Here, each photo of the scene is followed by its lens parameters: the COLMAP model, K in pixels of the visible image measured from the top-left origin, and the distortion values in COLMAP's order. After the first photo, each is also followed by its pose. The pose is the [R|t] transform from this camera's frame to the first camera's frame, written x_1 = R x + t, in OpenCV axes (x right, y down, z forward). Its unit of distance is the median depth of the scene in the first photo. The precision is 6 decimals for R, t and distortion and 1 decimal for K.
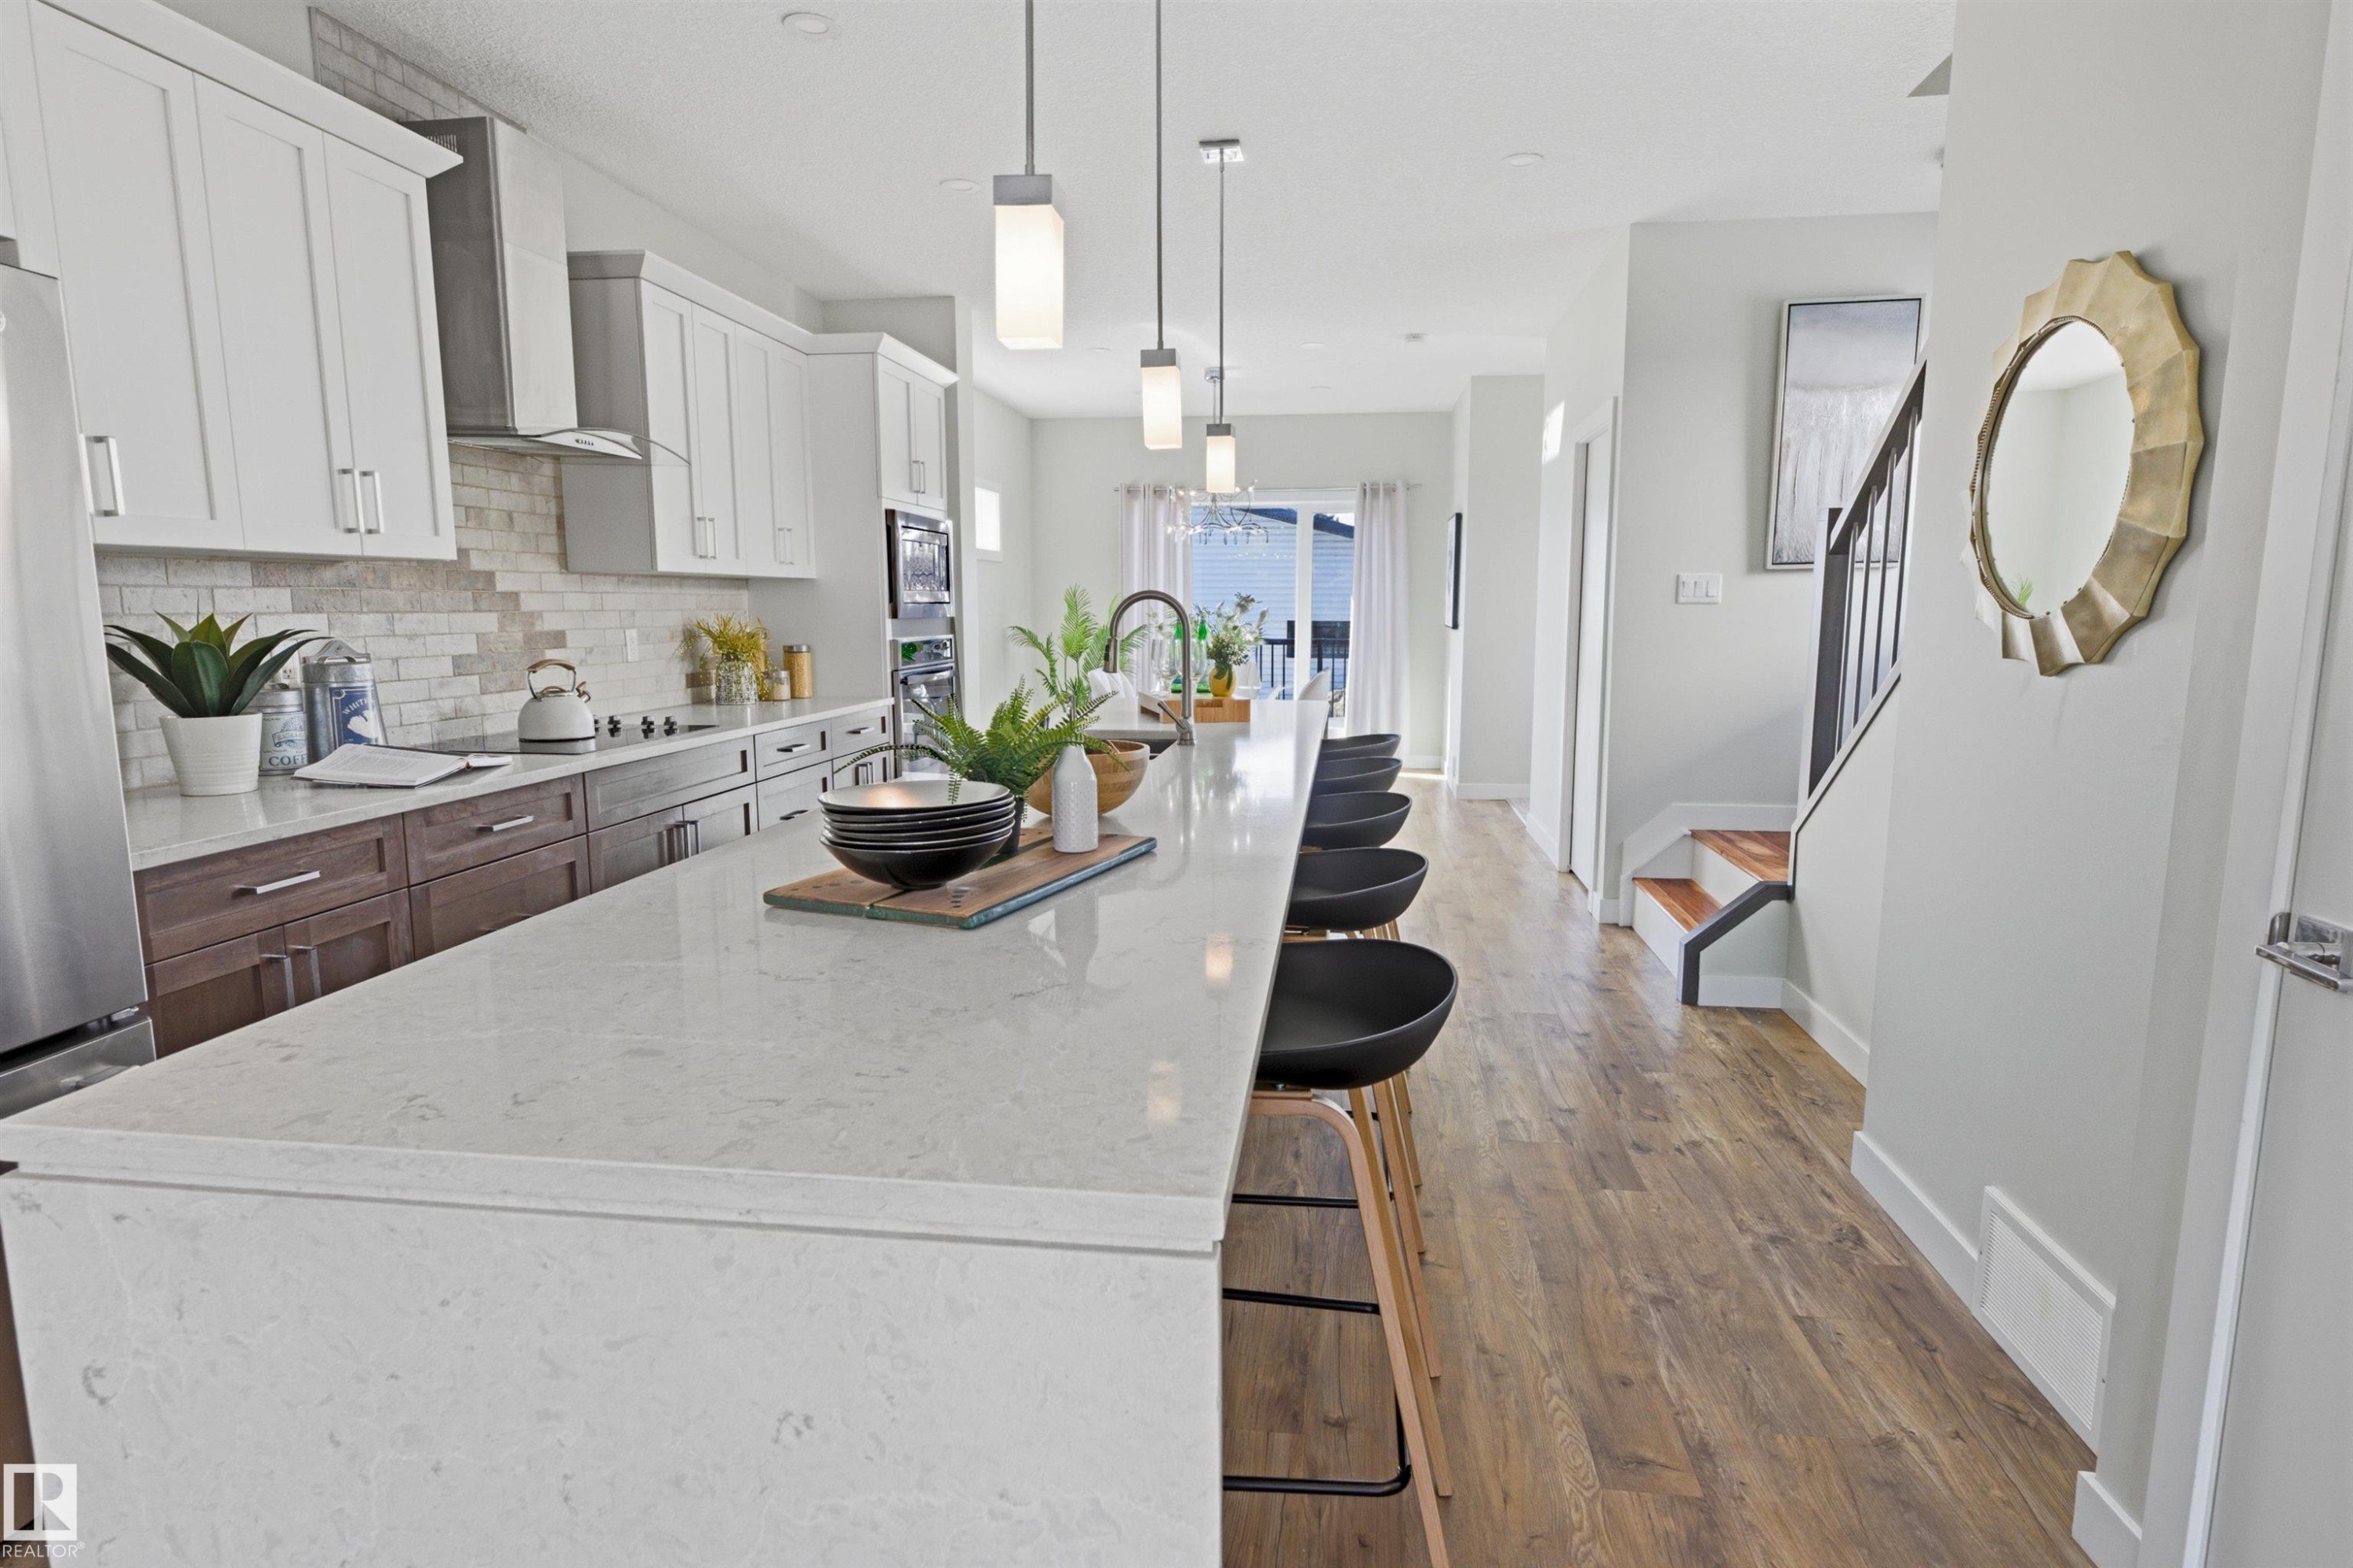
lens RADIAL K [[1234.3, 0, 1185.5], [0, 1234.3, 778.7], [0, 0, 1]] dist [0.006085, -0.001779]
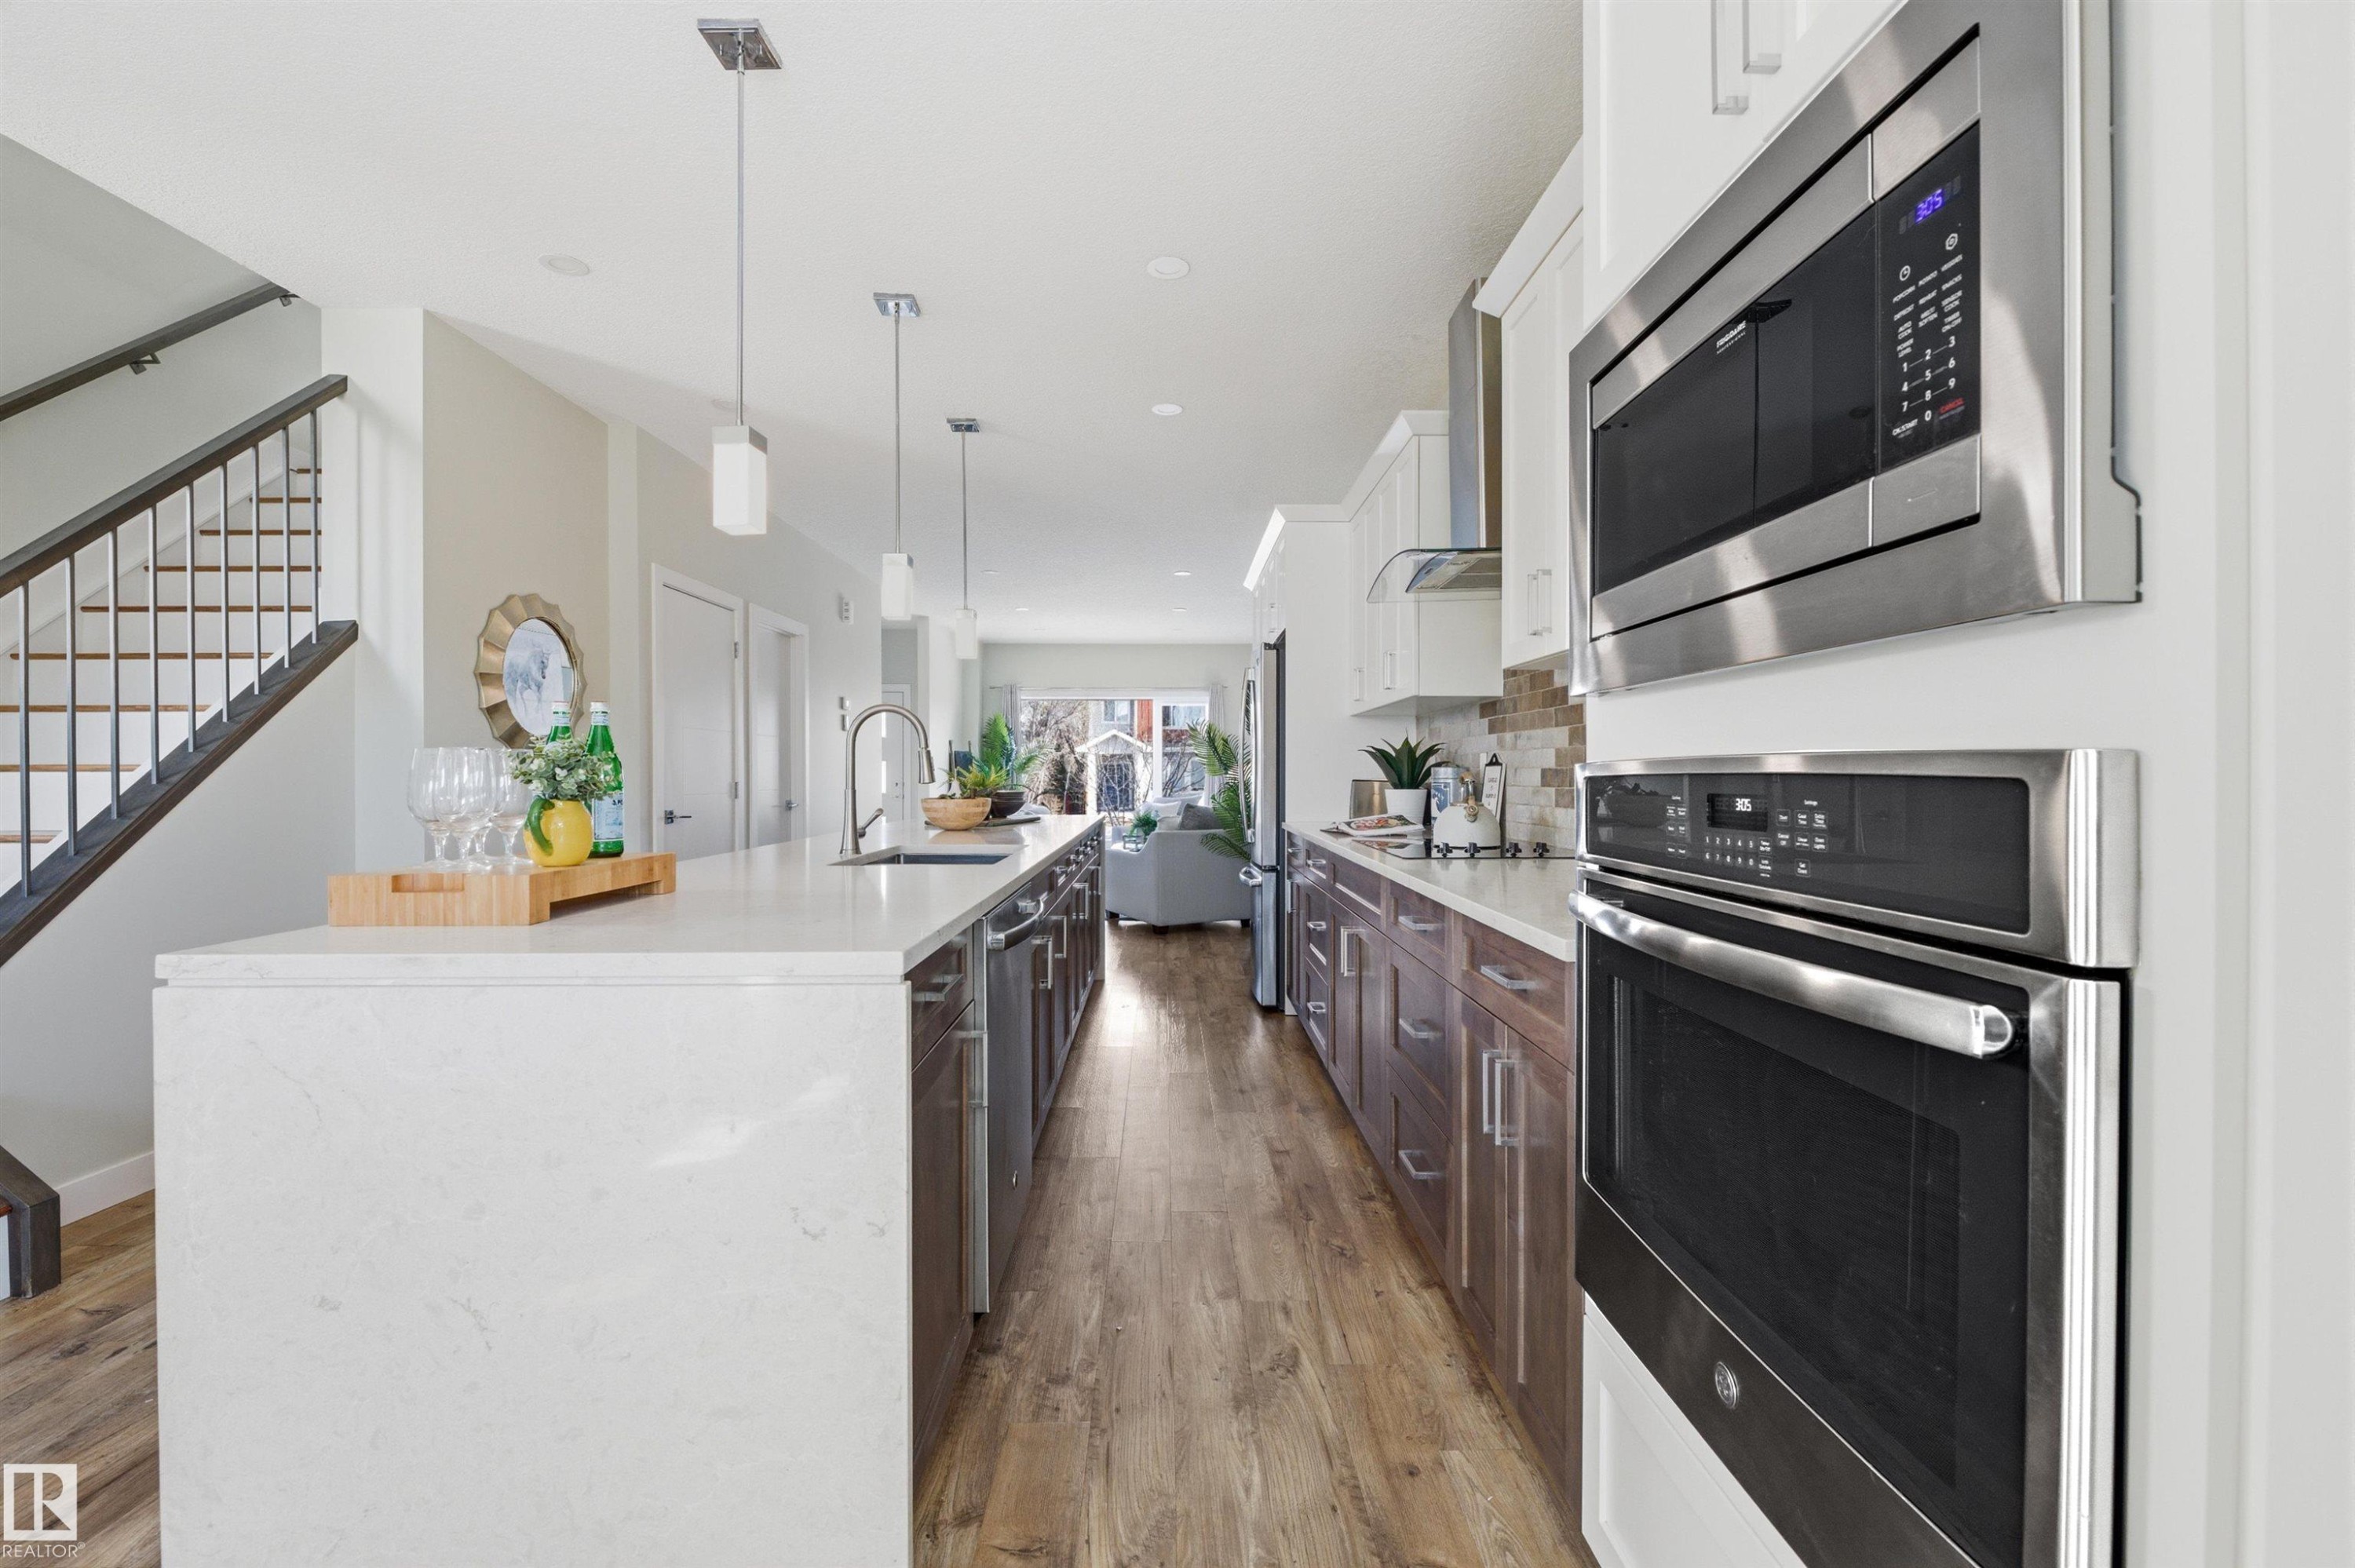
lens RADIAL K [[1011.0, 0, 1181.8], [0, 1011.0, 774.9], [0, 0, 1]] dist [0.001866, -0.003253]
pose [[-0.989609, 0.000466, -0.143786, -0.158281], [-0.020198, 0.989630, 0.142216, -0.228924], [0.142361, 0.143642, -0.979337, 1.957176]]
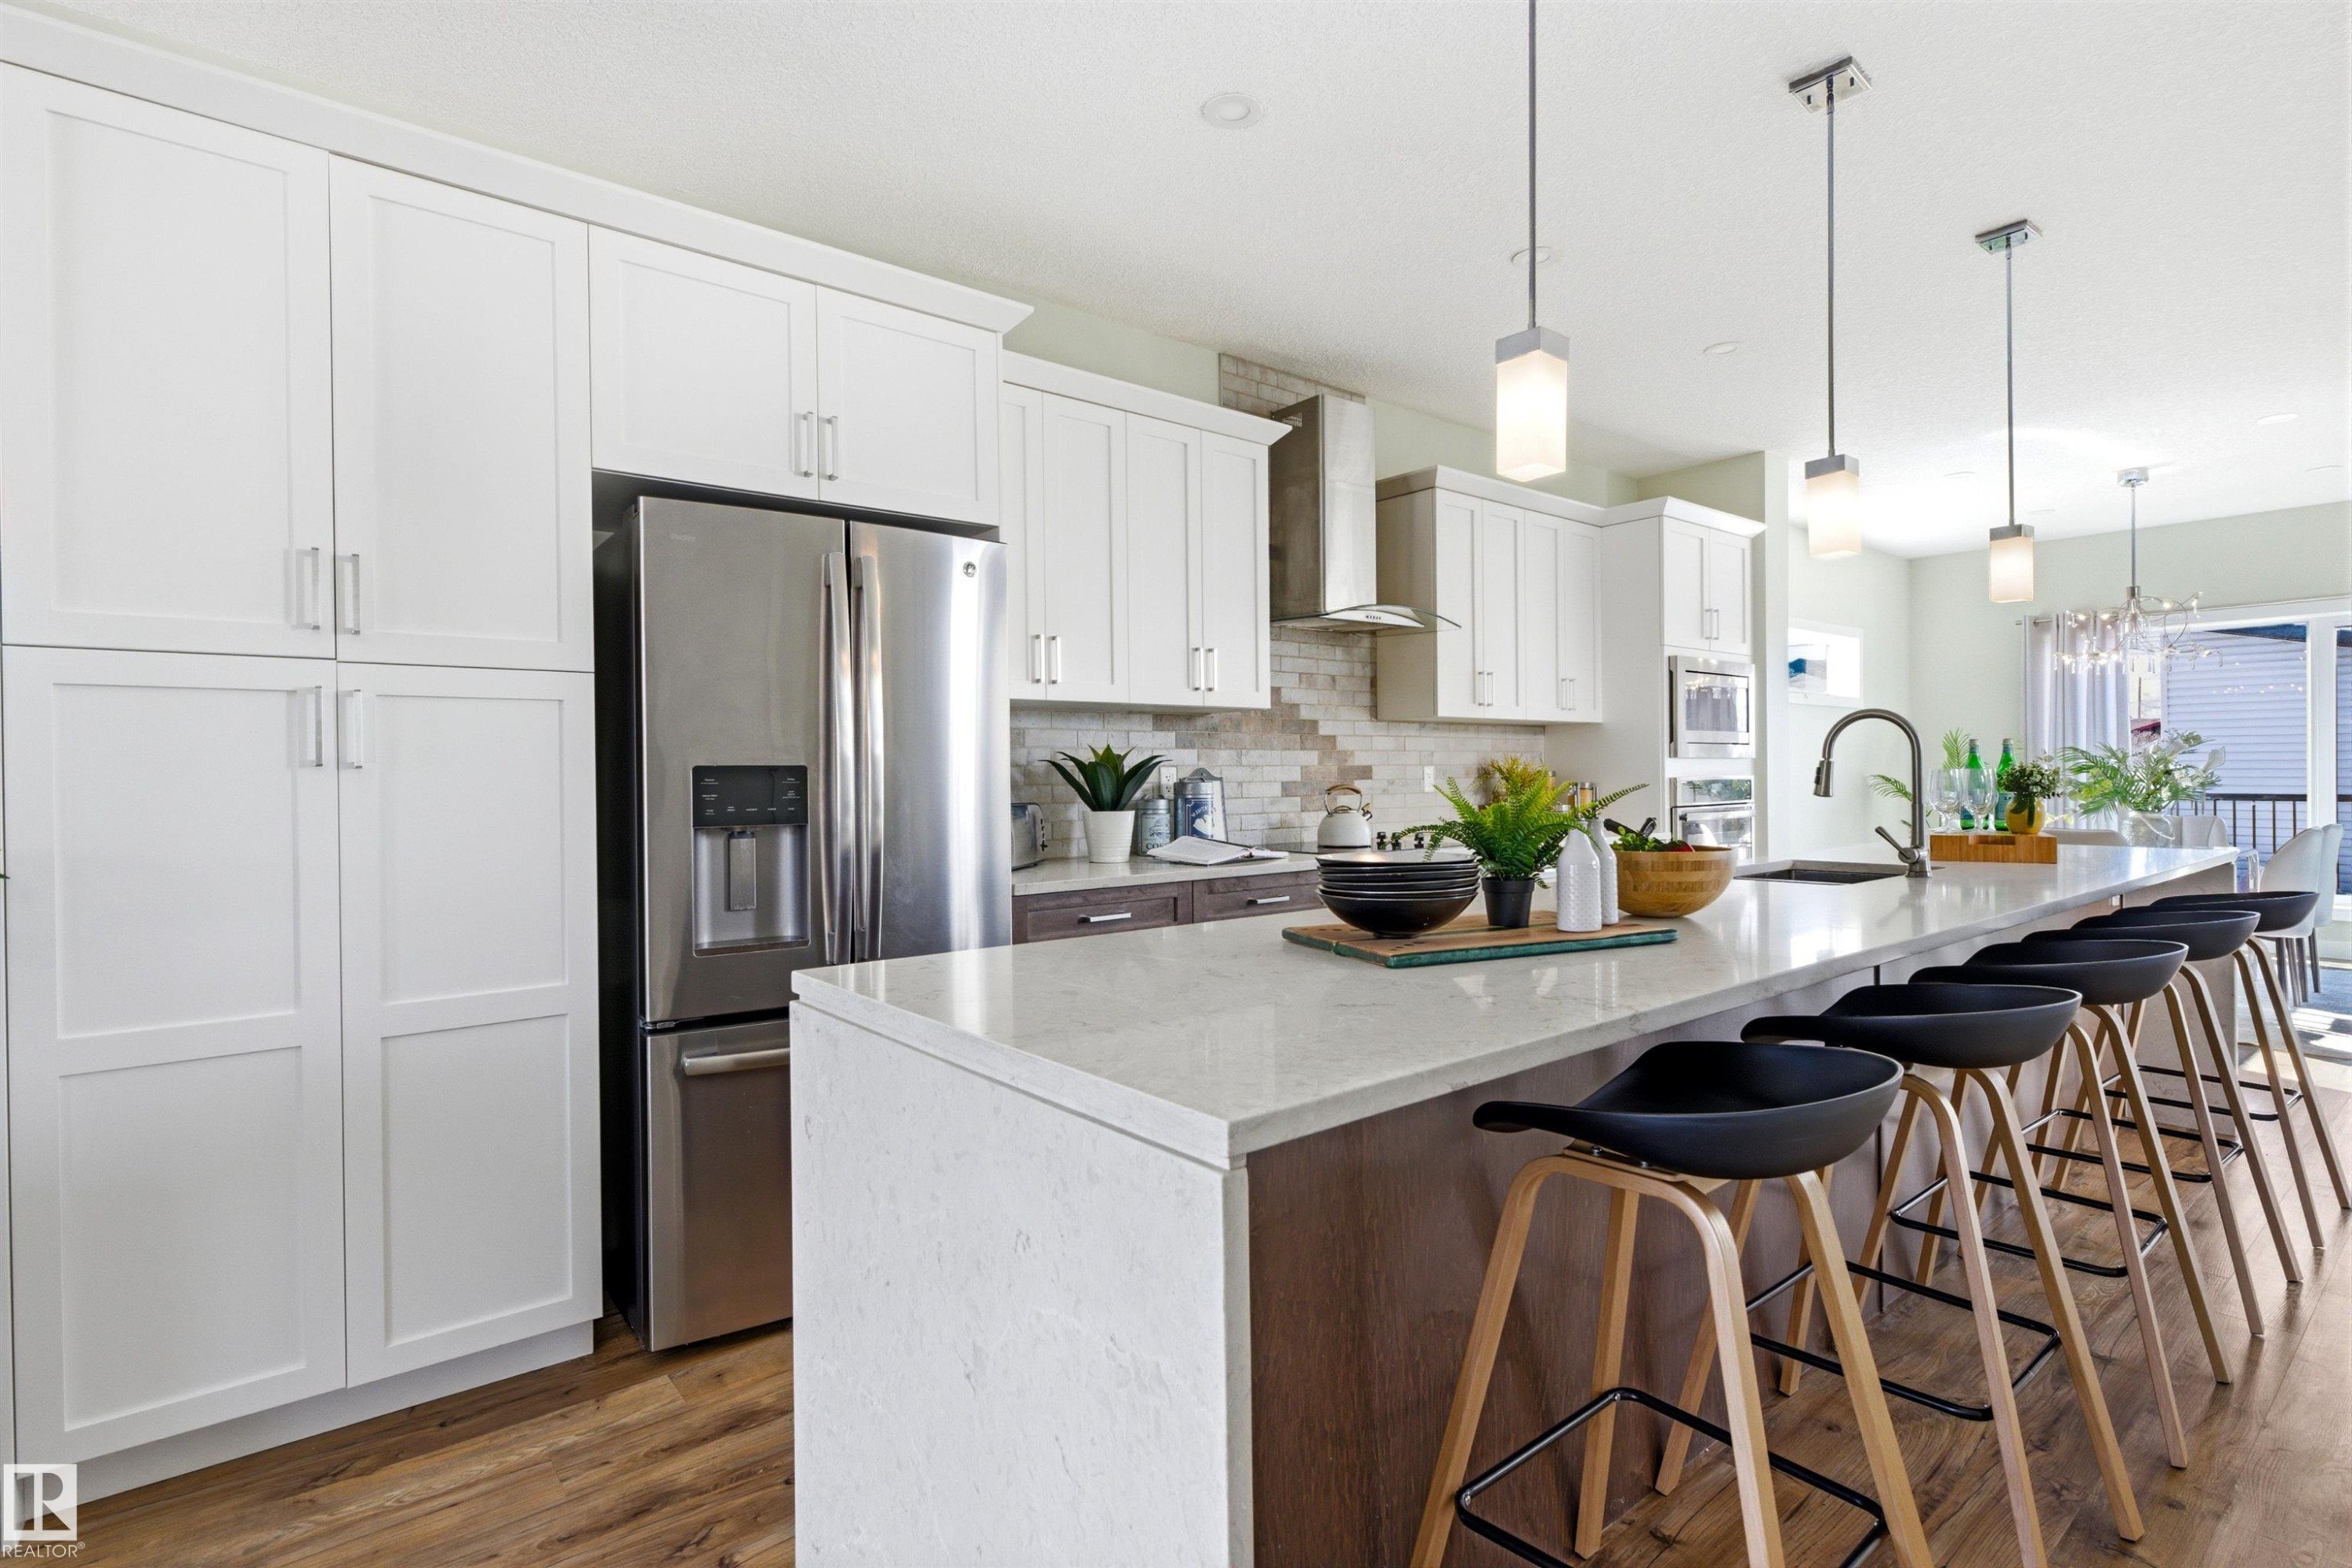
lens RADIAL K [[1130.1, 0, 1180.4], [0, 1130.1, 778.0], [0, 0, 1]] dist [0.002464, -0.001000]
pose [[0.727707, -0.005342, -0.685867, 0.185681], [-0.086607, 0.991250, -0.099611, 0.031167], [0.680398, 0.131888, 0.720877, 0.035496]]
